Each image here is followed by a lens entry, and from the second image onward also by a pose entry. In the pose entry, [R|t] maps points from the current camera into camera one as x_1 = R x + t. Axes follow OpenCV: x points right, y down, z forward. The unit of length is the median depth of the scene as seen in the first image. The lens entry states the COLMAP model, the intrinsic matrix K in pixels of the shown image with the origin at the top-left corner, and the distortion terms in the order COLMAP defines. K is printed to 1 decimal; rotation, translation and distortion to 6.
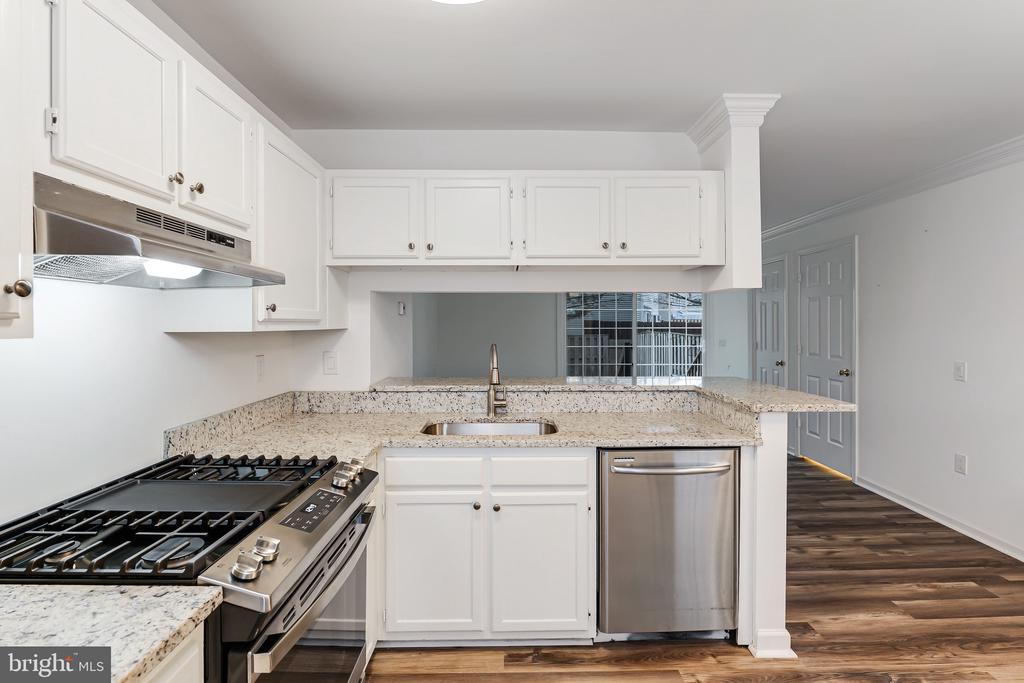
lens RADIAL K [[486.9, 0, 517.2], [0, 486.9, 323.0], [0, 0, 1]] dist [-0.011088, 0.000925]
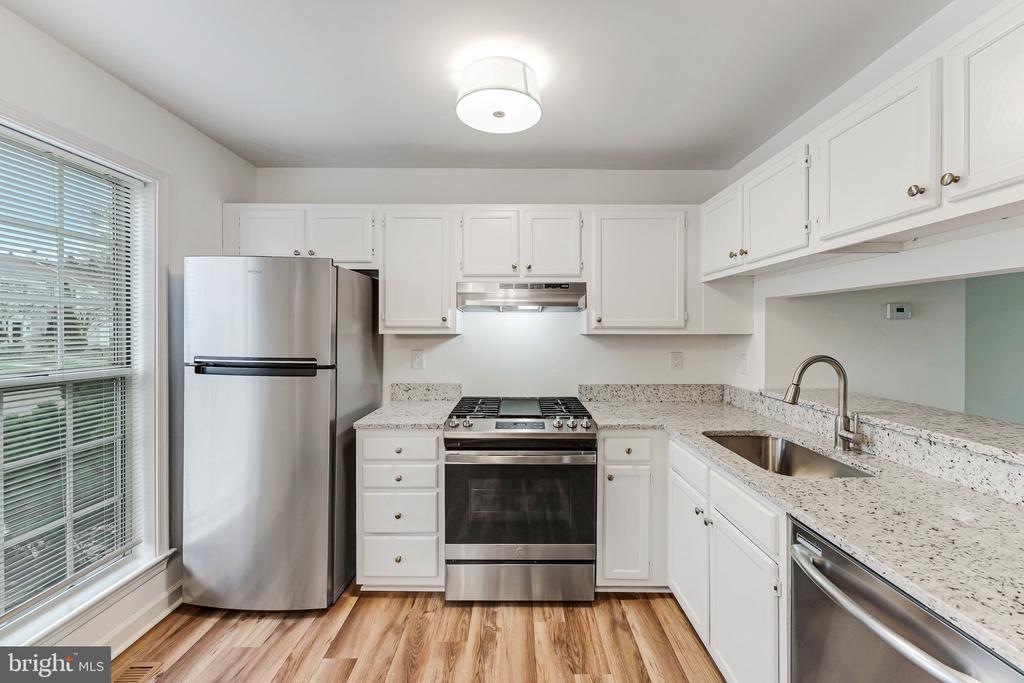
lens RADIAL K [[414.9, 0, 515.3], [0, 414.9, 332.7], [0, 0, 1]] dist [0.000512, 0.000541]
pose [[-0.020029, 0.008588, -0.999763, 0.689060], [0.001463, 0.999962, 0.008561, -0.000458], [0.999798, -0.001291, -0.020041, 0.564972]]
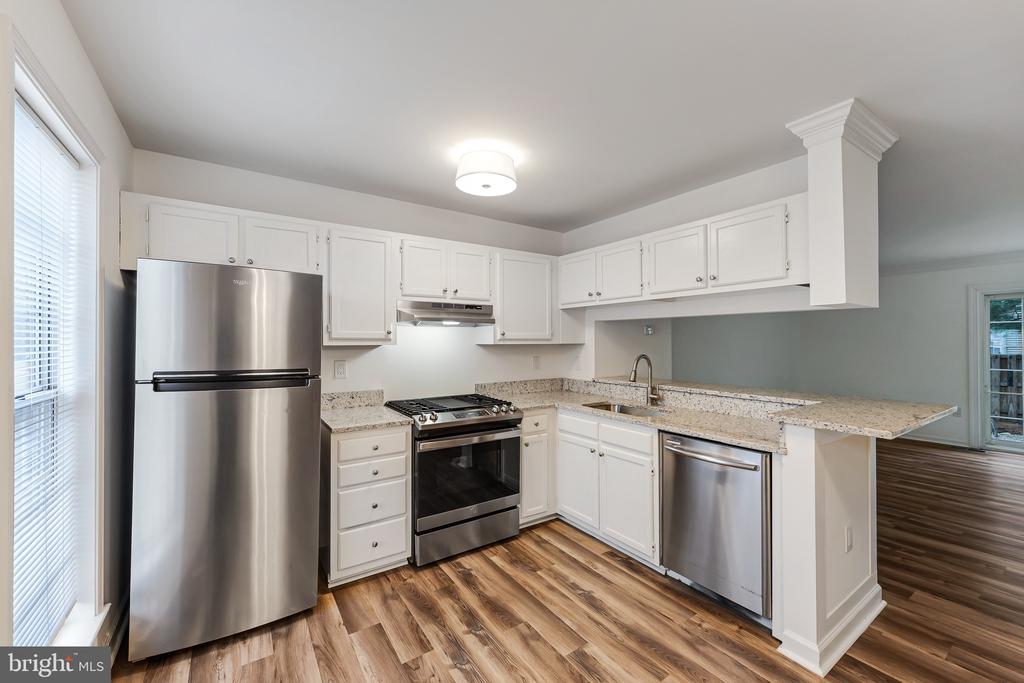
lens RADIAL K [[414.9, 0, 517.3], [0, 414.9, 338.7], [0, 0, 1]] dist [0.000512, 0.000541]
pose [[0.550751, -0.004659, -0.834657, 0.848029], [0.003049, 0.999989, -0.003570, -0.001378], [0.834664, -0.000579, 0.550759, 0.005858]]
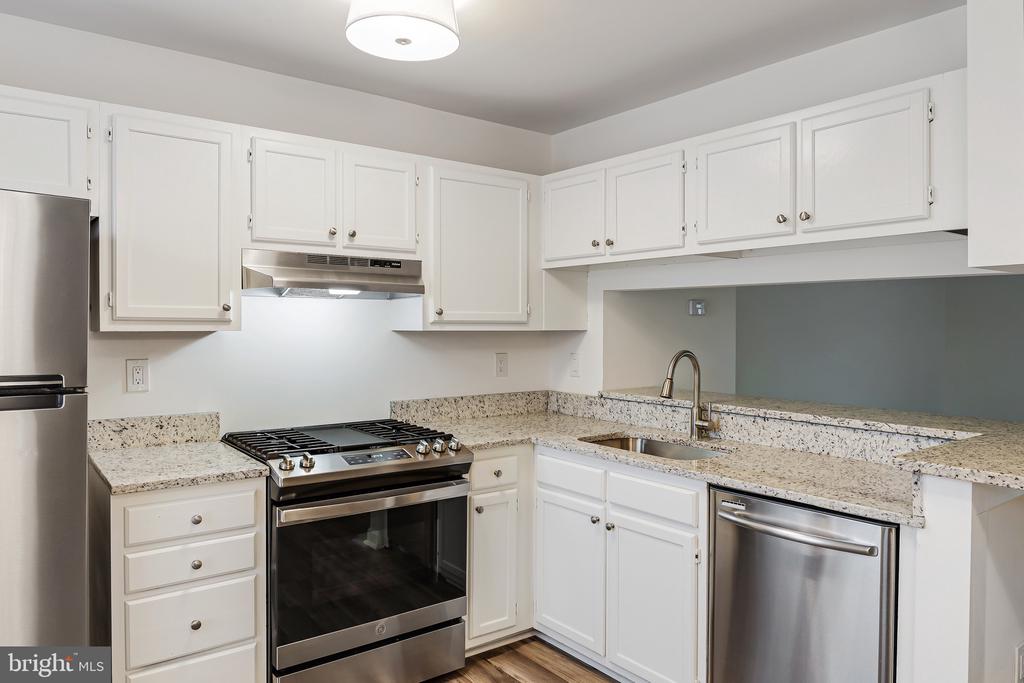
lens RADIAL K [[708.2, 0, 525.1], [0, 708.2, 333.6], [0, 0, 1]] dist [-0.019334, 0.003133]
pose [[0.600567, 0.014143, -0.799449, 0.816589], [-0.003712, 0.999882, 0.014901, -0.002968], [0.799566, -0.005982, 0.600548, 0.065500]]
